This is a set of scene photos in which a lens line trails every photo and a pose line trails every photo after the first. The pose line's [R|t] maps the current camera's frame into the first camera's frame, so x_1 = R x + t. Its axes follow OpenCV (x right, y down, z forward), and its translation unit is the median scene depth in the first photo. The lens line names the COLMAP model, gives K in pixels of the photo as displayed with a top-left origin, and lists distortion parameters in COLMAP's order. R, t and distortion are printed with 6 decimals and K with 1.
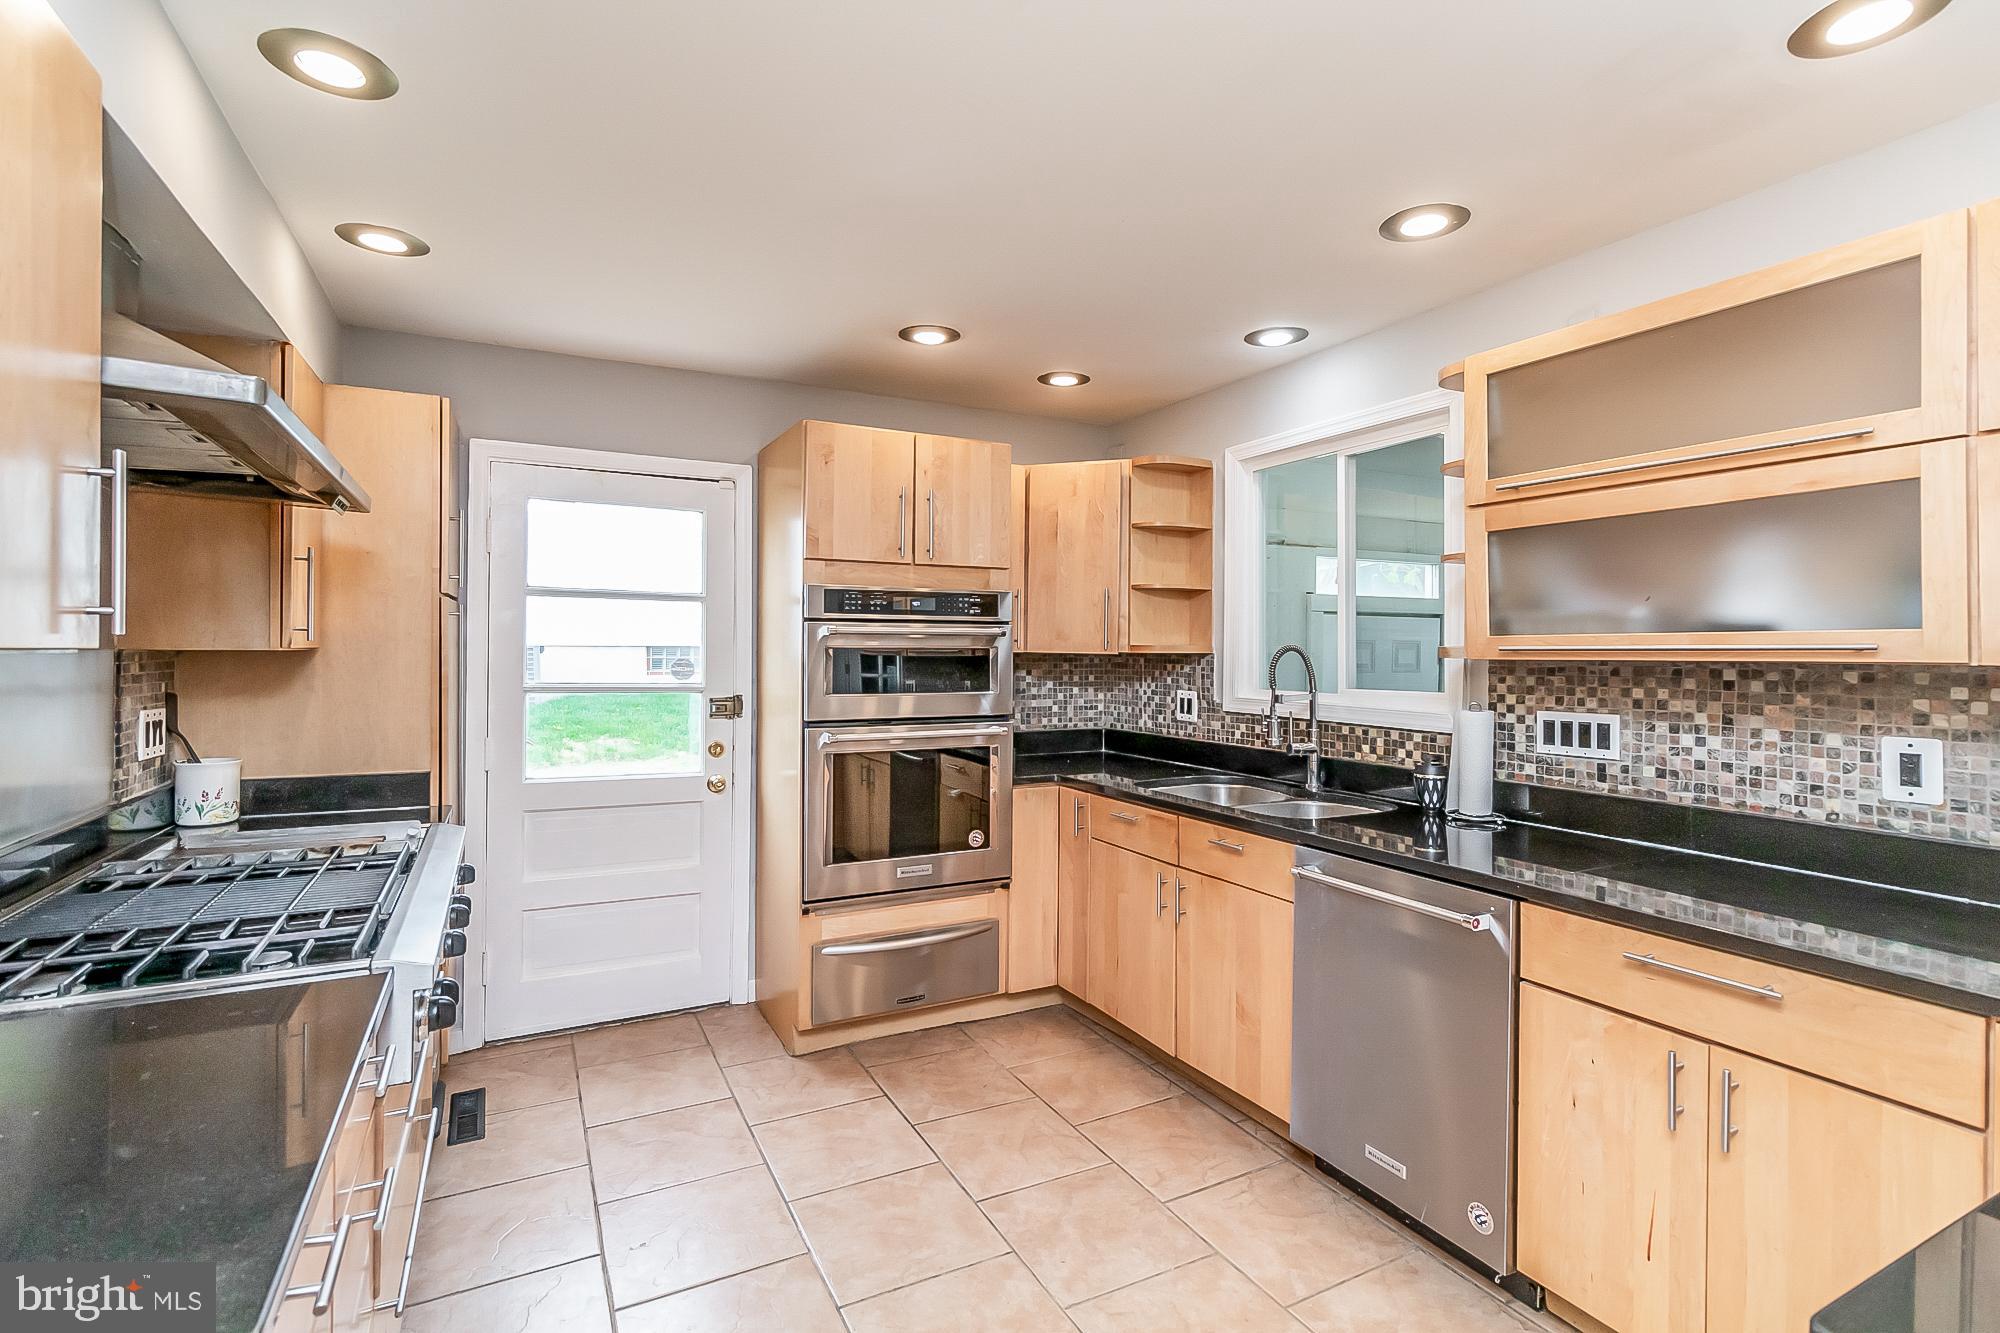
lens RADIAL K [[934.2, 0, 1021.4], [0, 934.2, 661.0], [0, 0, 1]] dist [-0.001007, 0.001694]
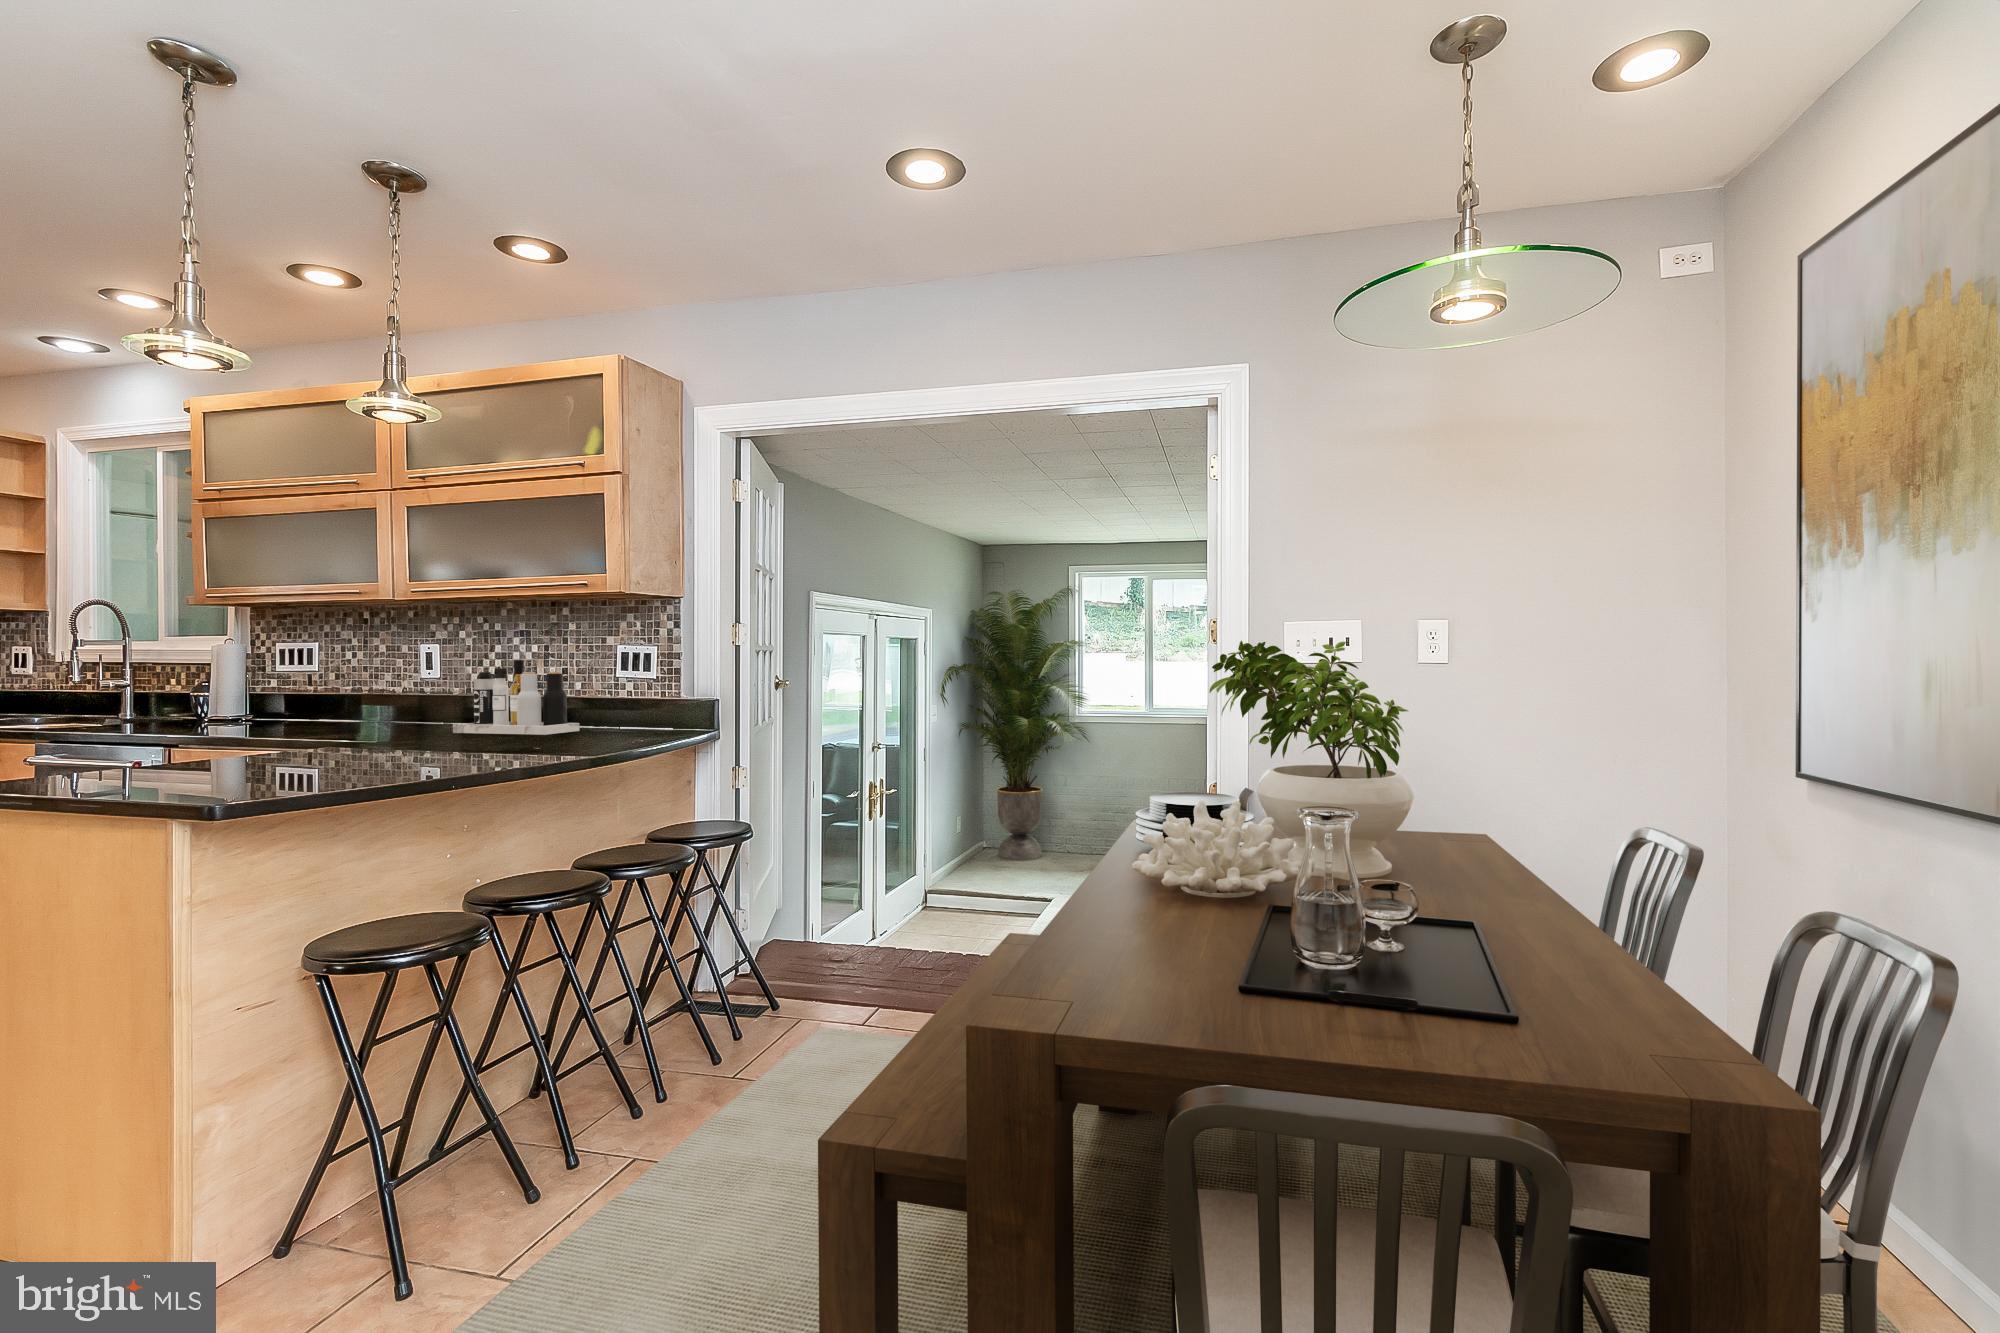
lens RADIAL K [[934.2, 0, 1006.0], [0, 934.2, 666.2], [0, 0, 1]] dist [-0.001007, 0.001694]
pose [[0.689778, -0.000471, 0.724021, 0.239933], [0.008454, 0.999937, -0.007403, 0.096590], [-0.723972, 0.011228, 0.689738, -0.758651]]
